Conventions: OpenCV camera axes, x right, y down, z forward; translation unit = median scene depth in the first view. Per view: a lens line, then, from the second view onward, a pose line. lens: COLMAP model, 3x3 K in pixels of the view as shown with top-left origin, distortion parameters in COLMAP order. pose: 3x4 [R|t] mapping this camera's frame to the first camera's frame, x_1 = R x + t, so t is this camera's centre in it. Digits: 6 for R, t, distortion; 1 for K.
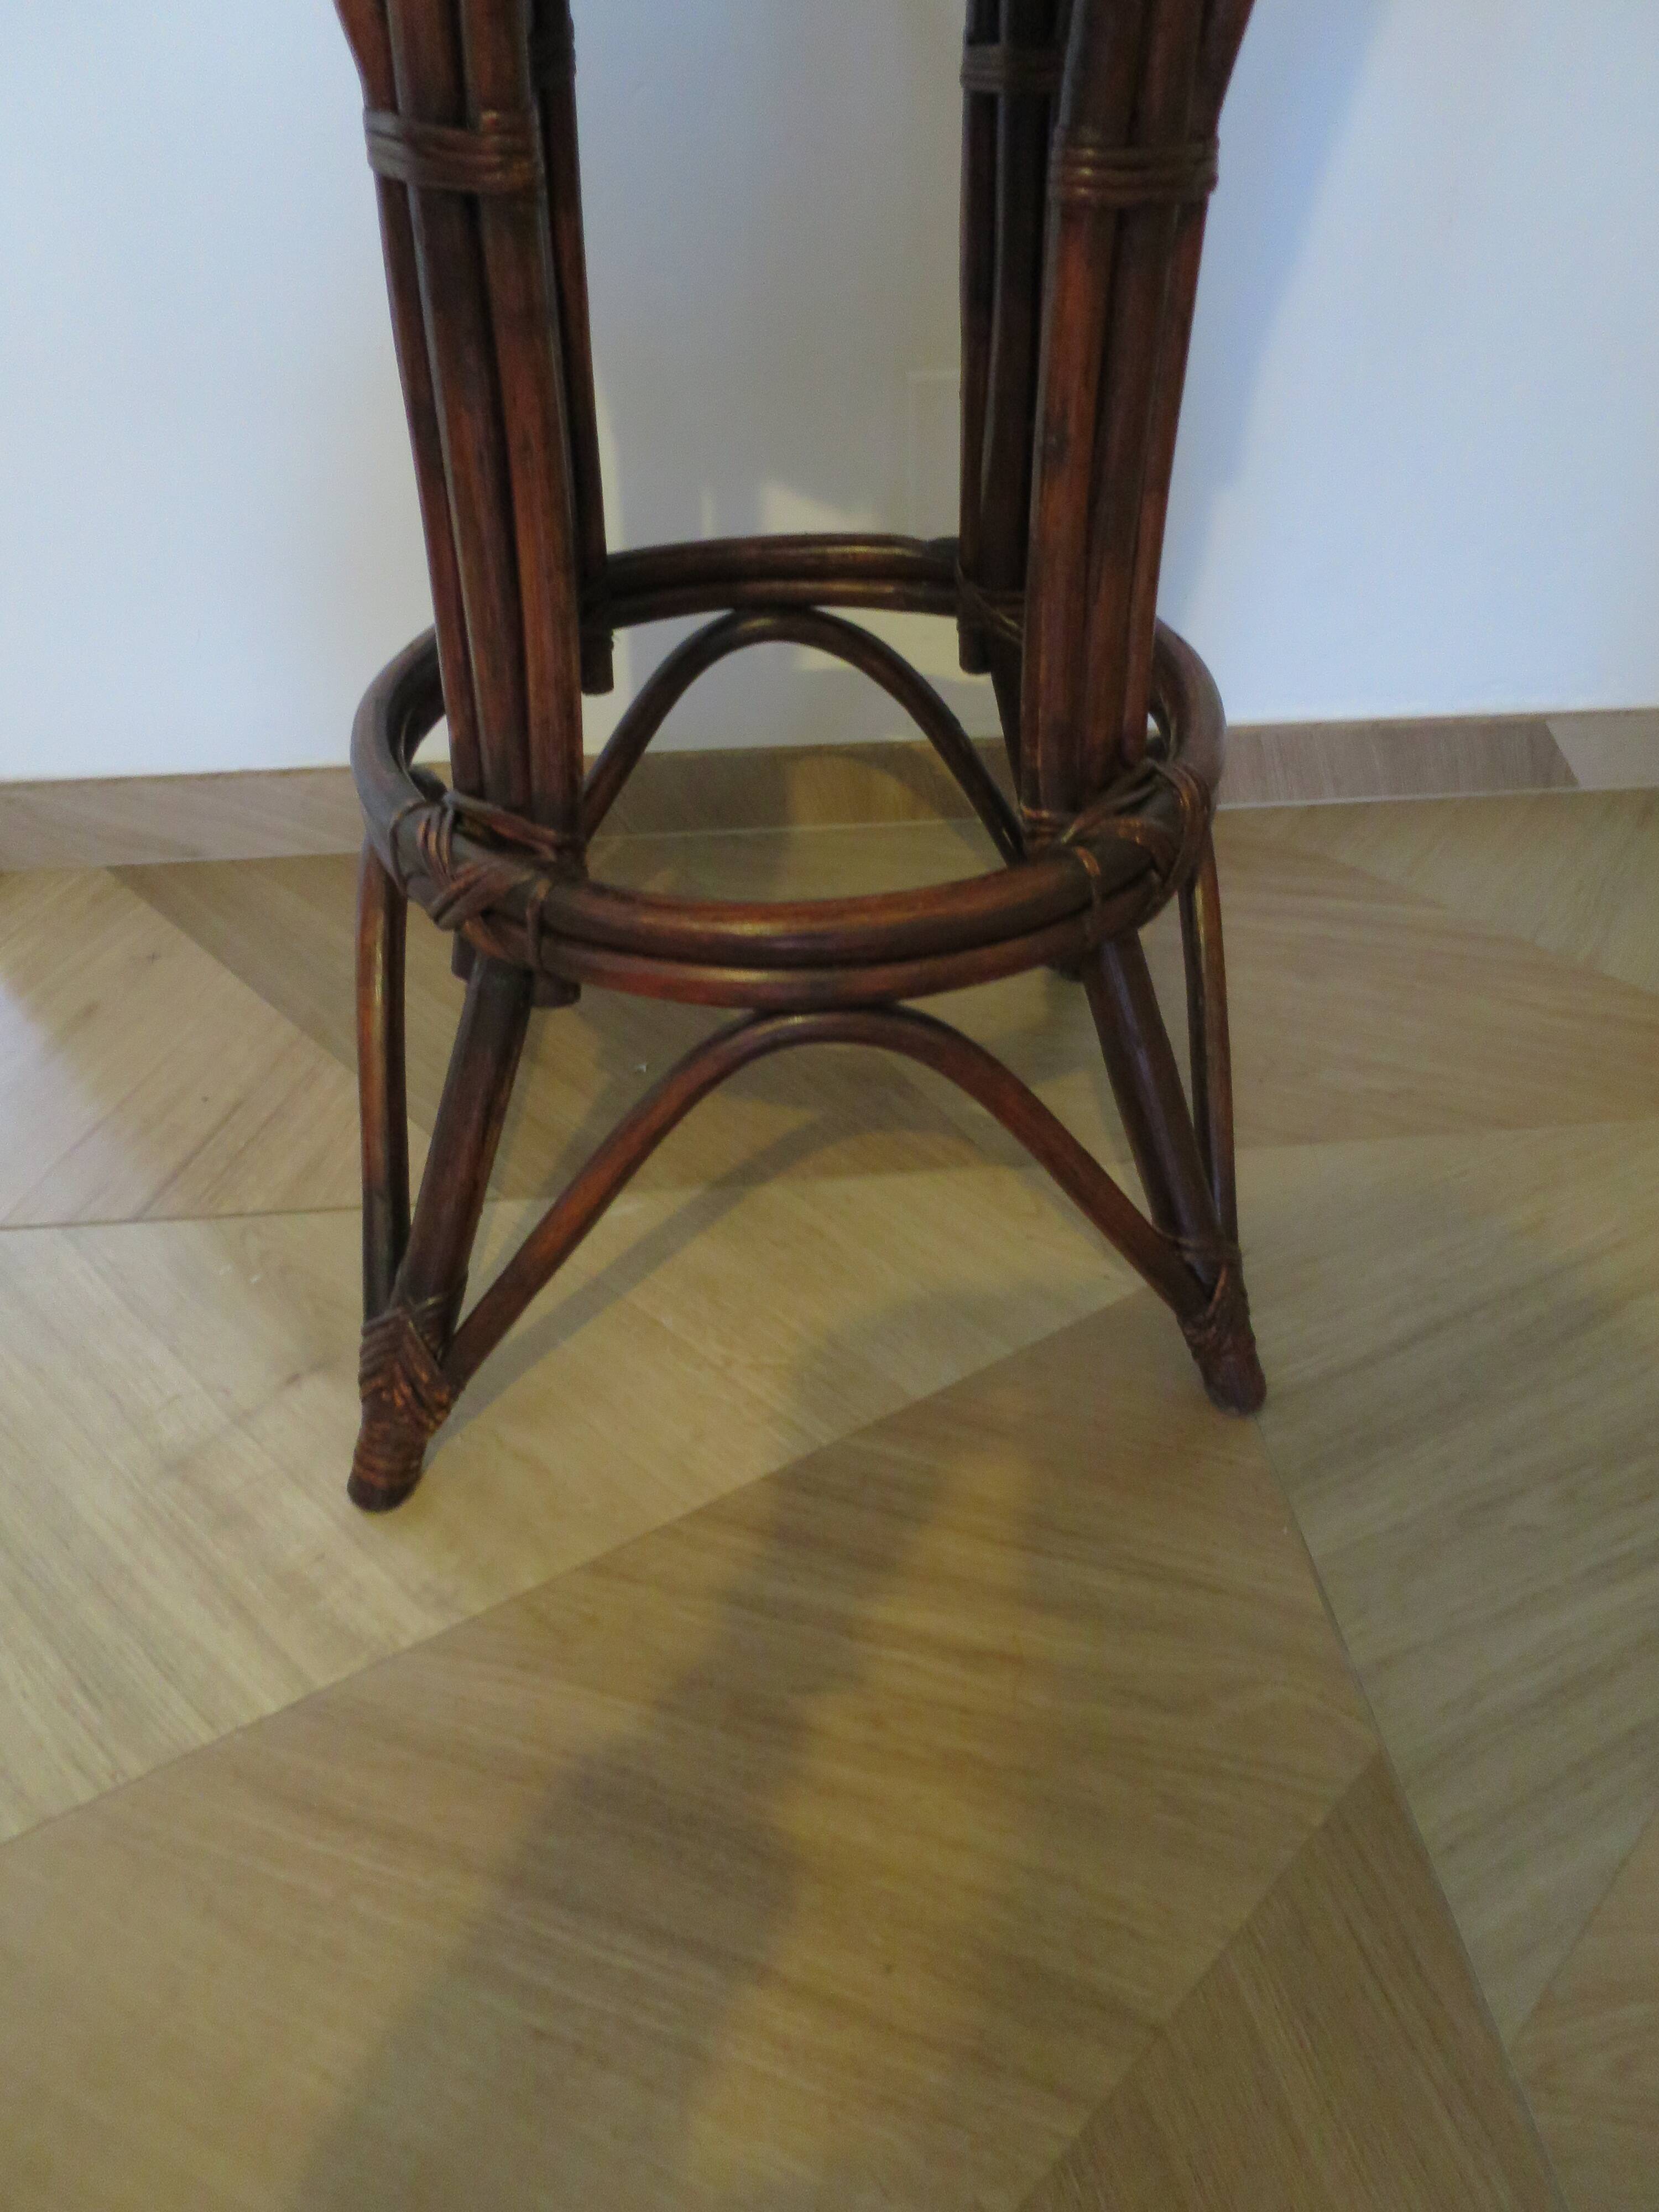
lens RADIAL K [[1577.5, 0, 836.3], [0, 1577.5, 1098.6], [0, 0, 1]] dist [-0.049261, 0.010823]
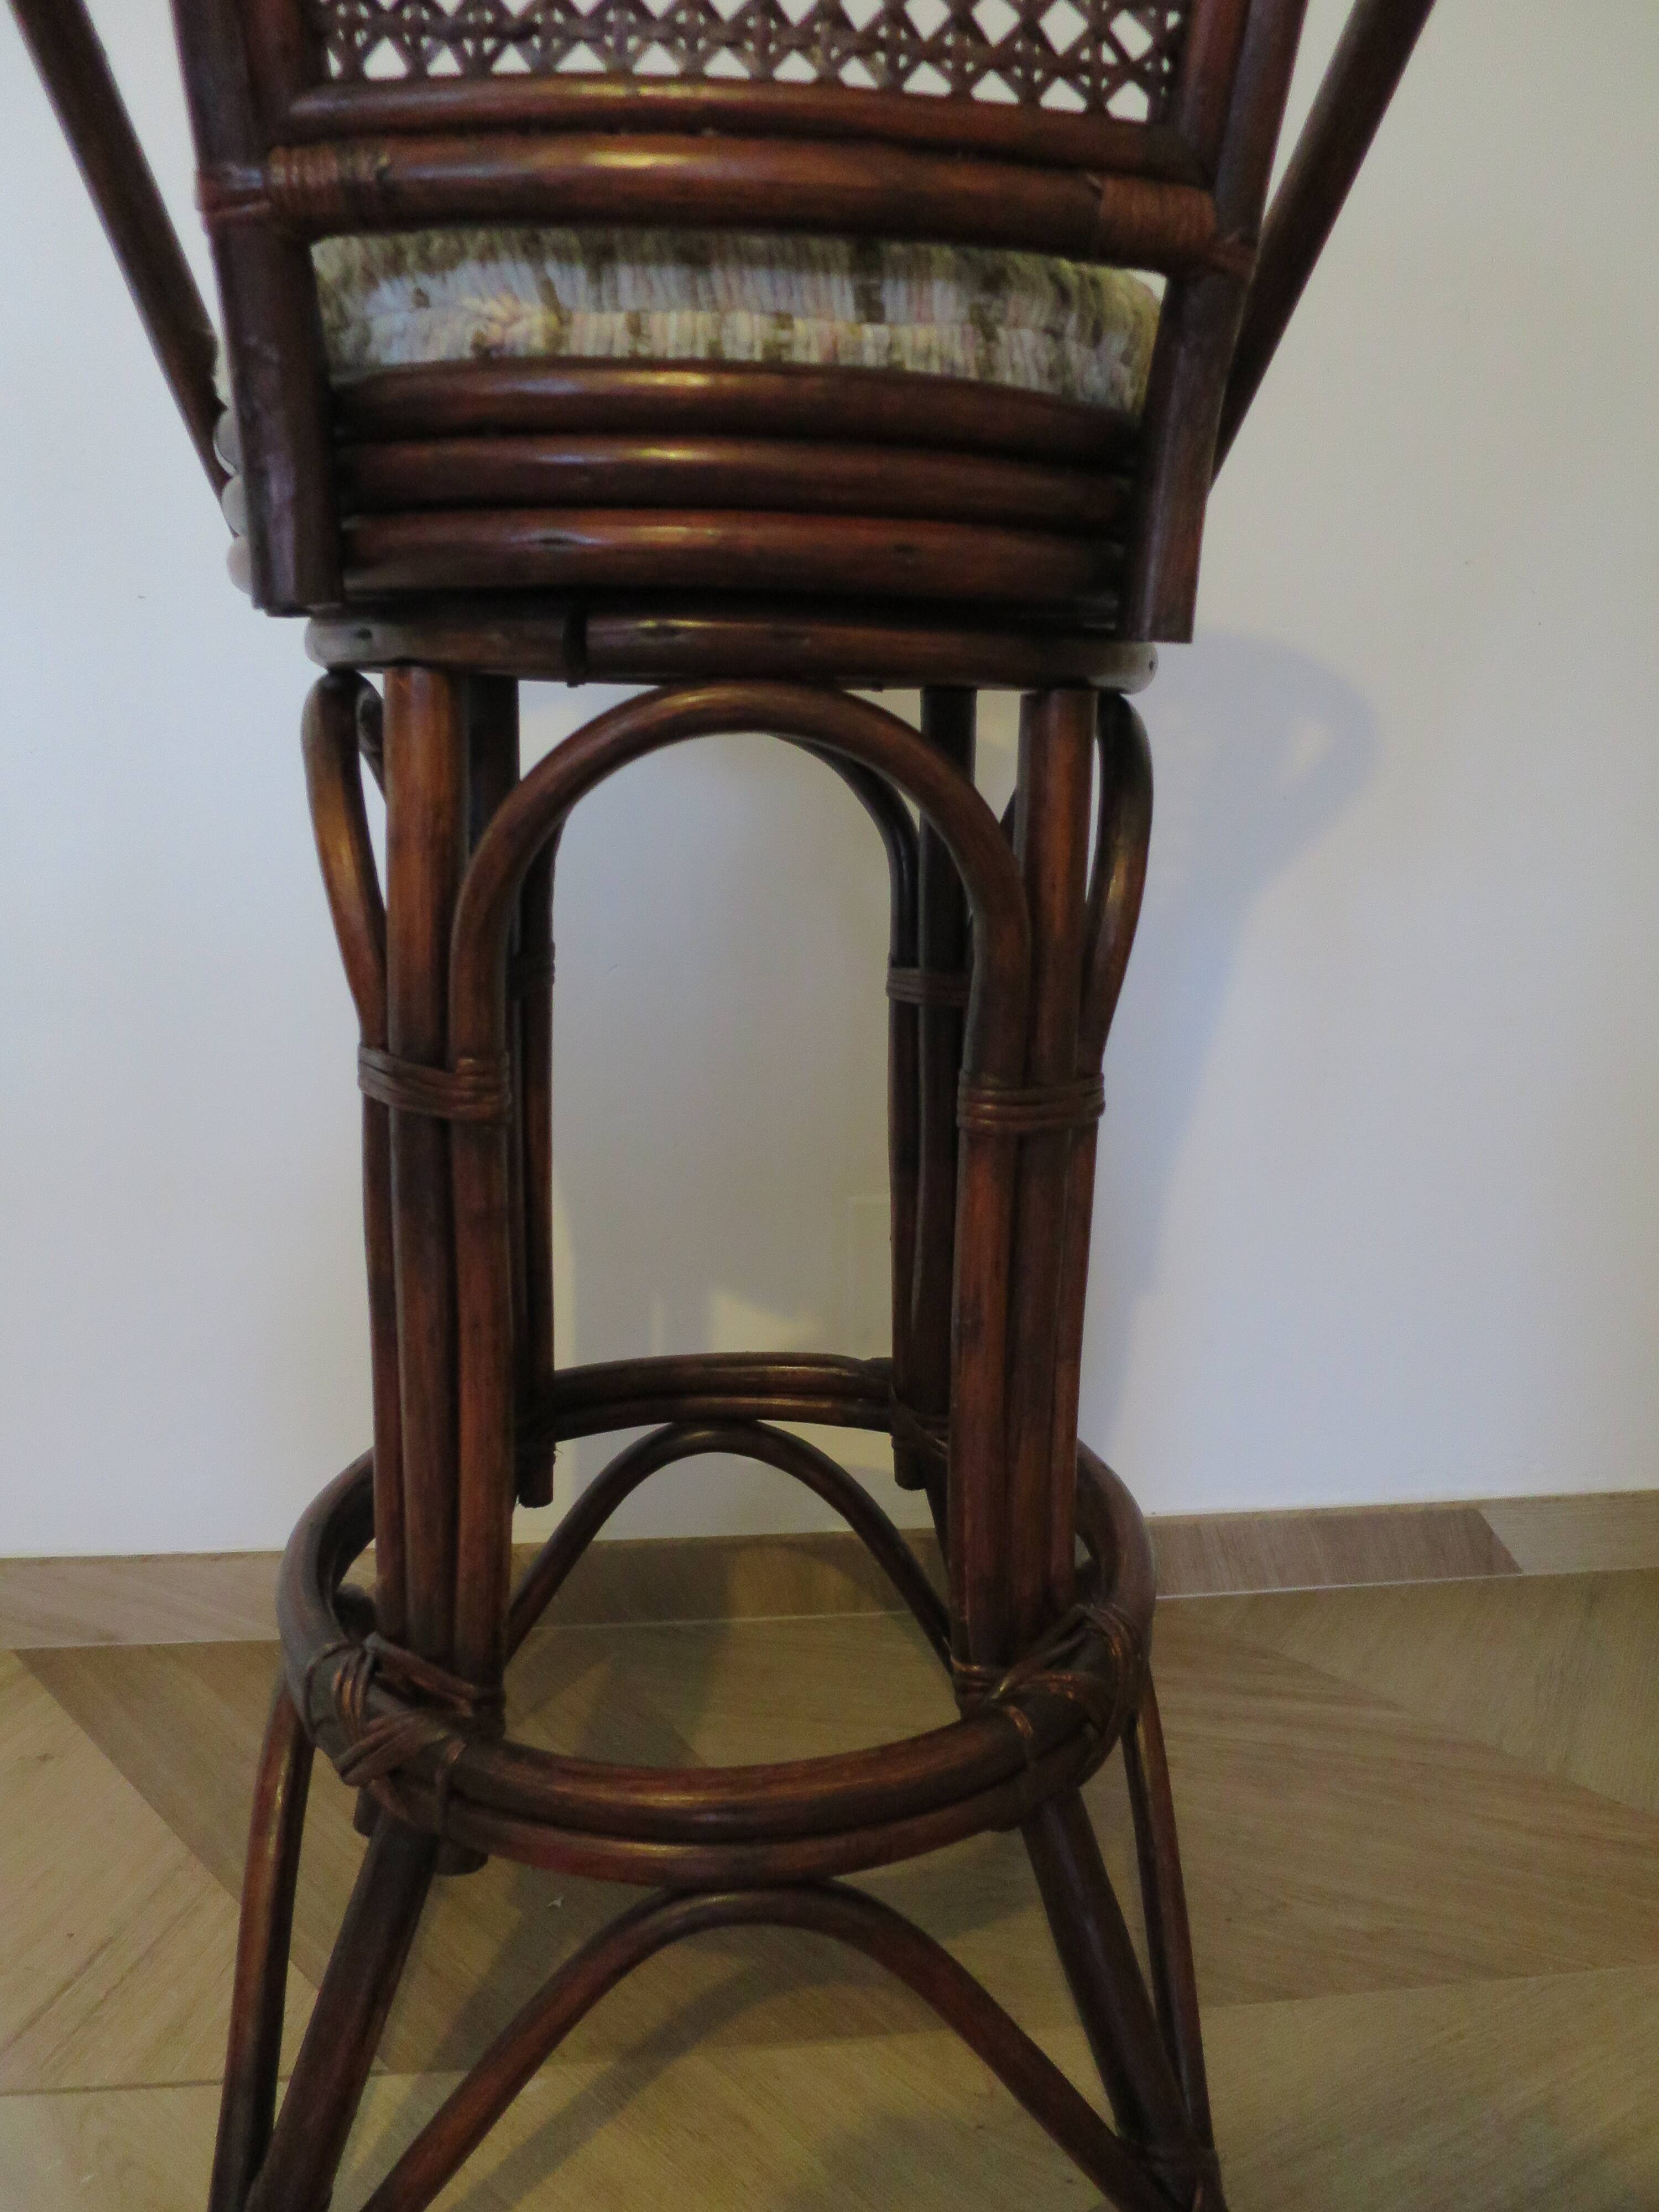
lens RADIAL K [[1577.5, 0, 836.0], [0, 1577.5, 1112.2], [0, 0, 1]] dist [-0.049261, 0.010823]
pose [[0.999590, 0.015465, 0.024078, 0.013272], [-0.003619, 0.902955, -0.429721, -0.058776], [-0.028387, 0.429458, 0.902641, -0.027398]]
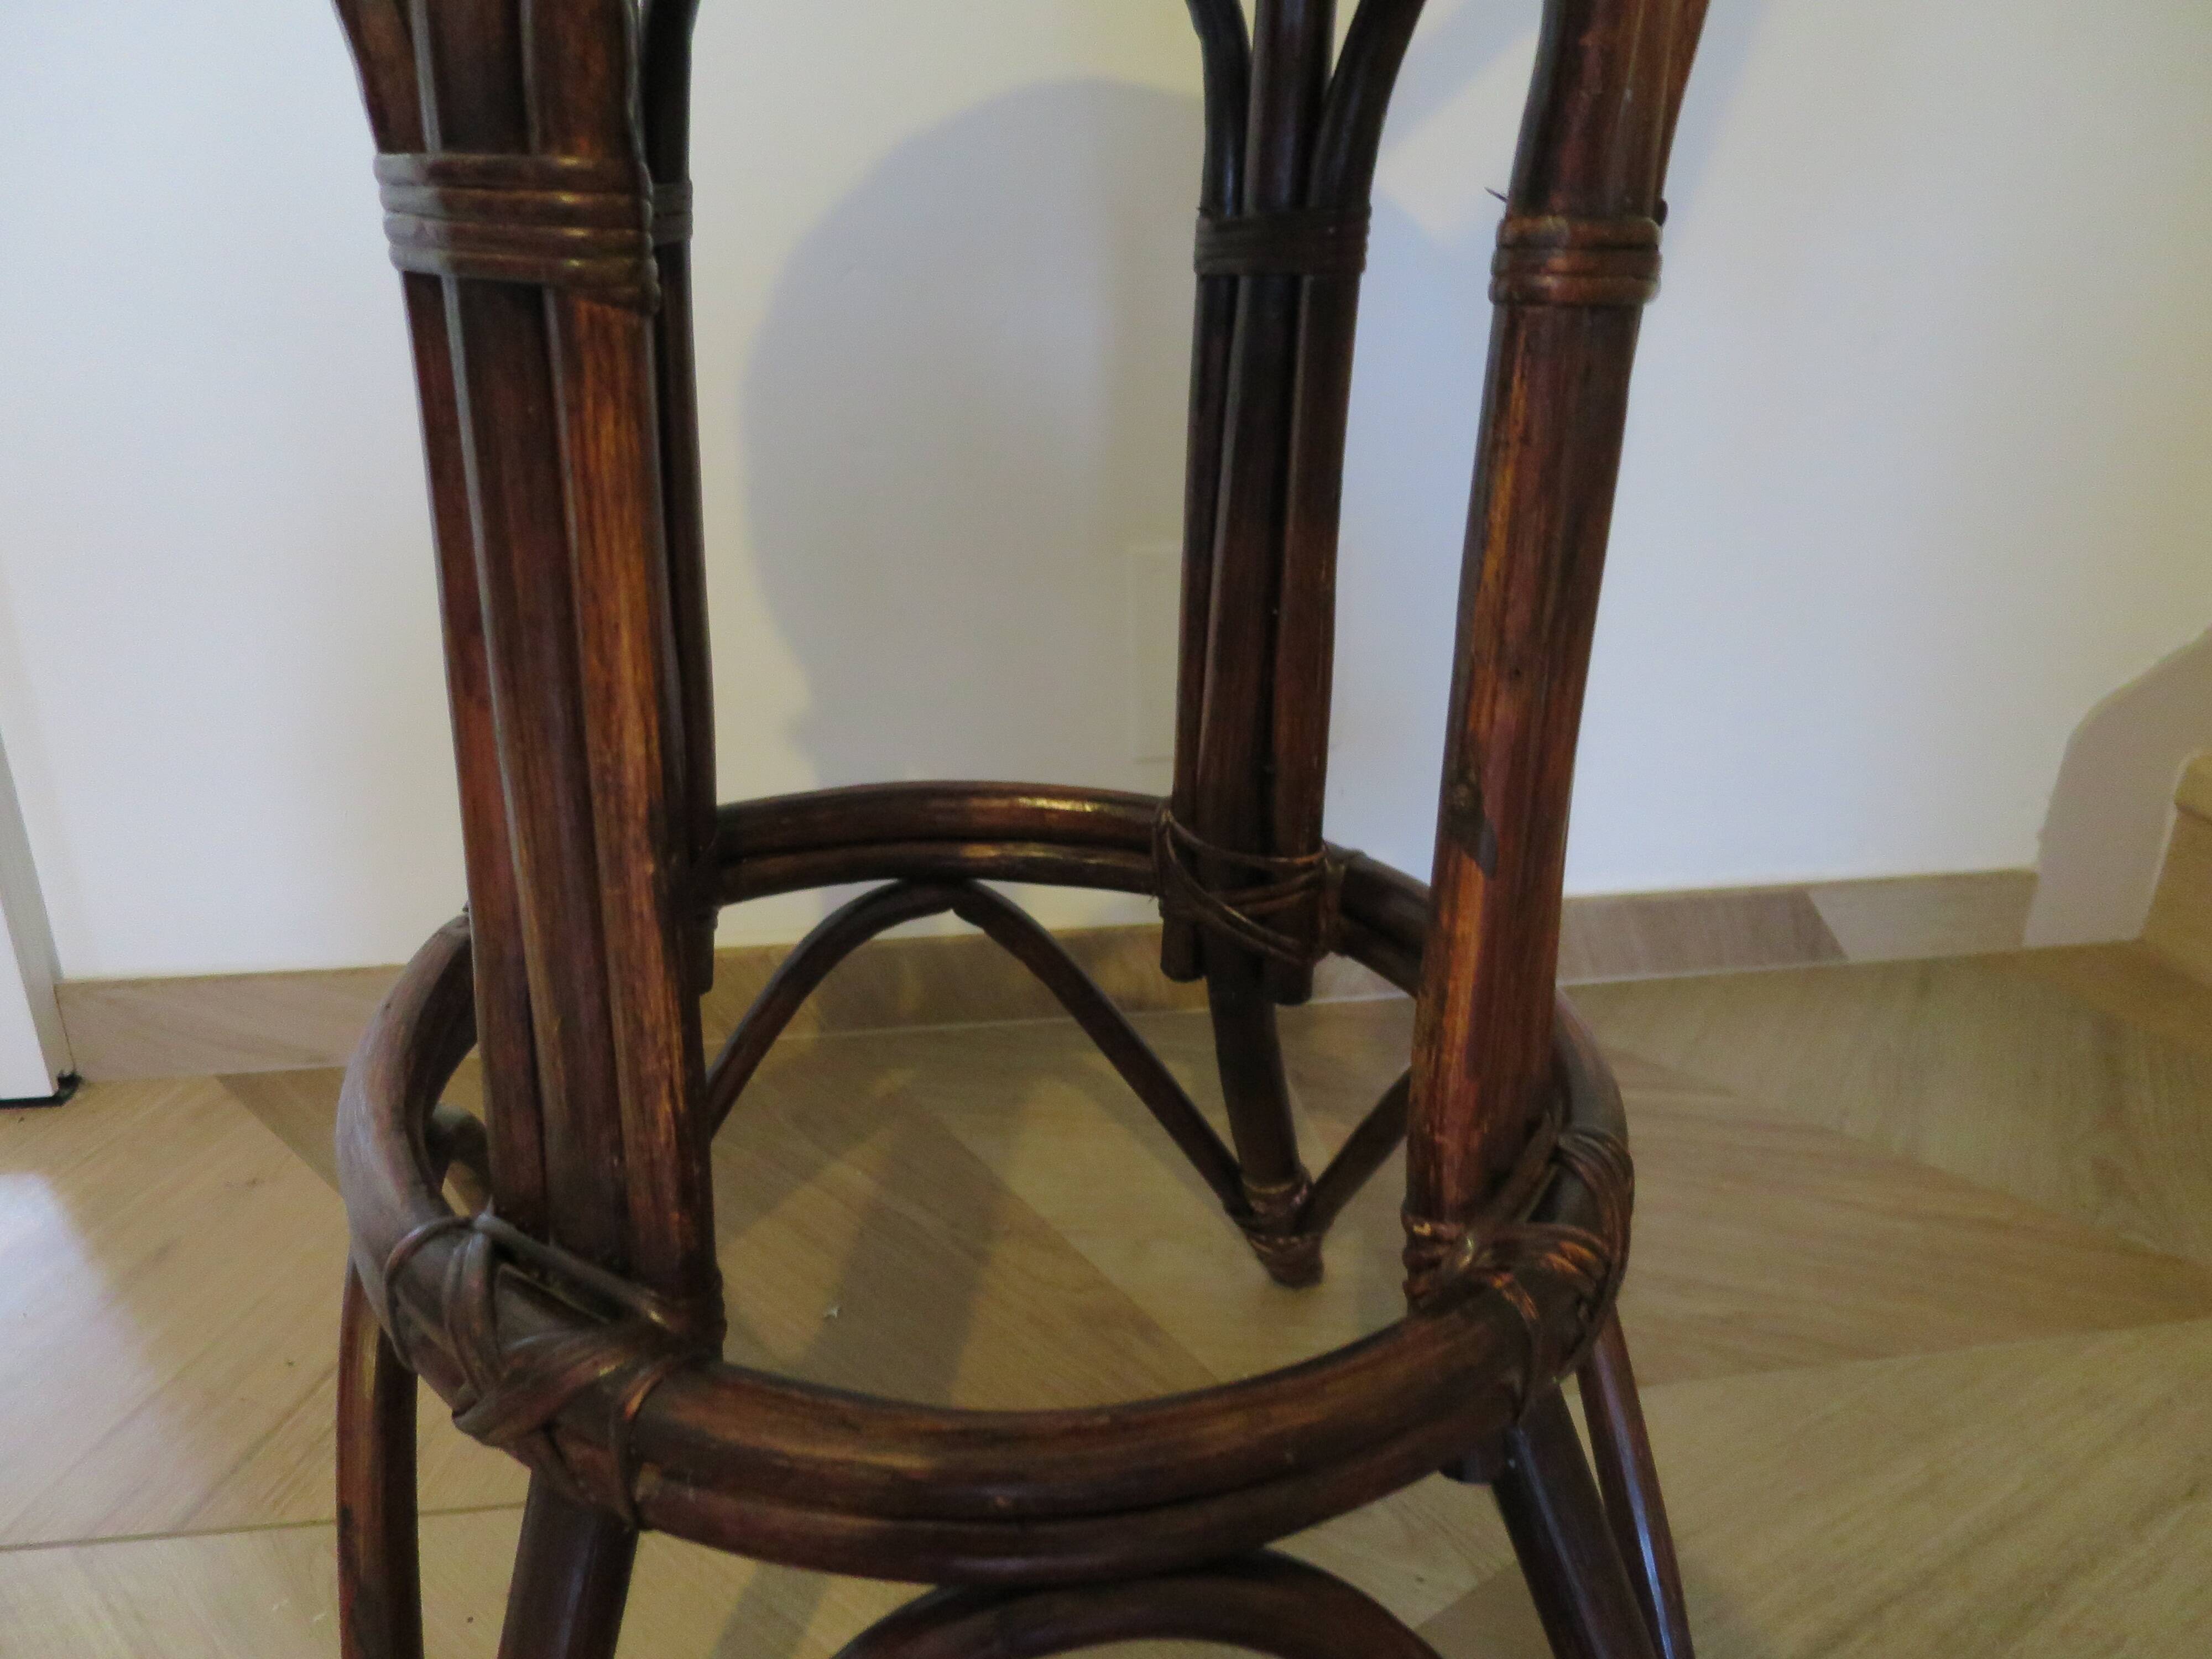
lens RADIAL K [[1577.5, 0, 1108.4], [0, 1577.5, 833.9], [0, 0, 1]] dist [-0.049261, 0.010823]
pose [[0.998684, -0.011436, 0.049994, -0.020731], [0.025062, 0.959325, -0.281190, -0.032669], [-0.044745, 0.282073, 0.958349, 0.165260]]
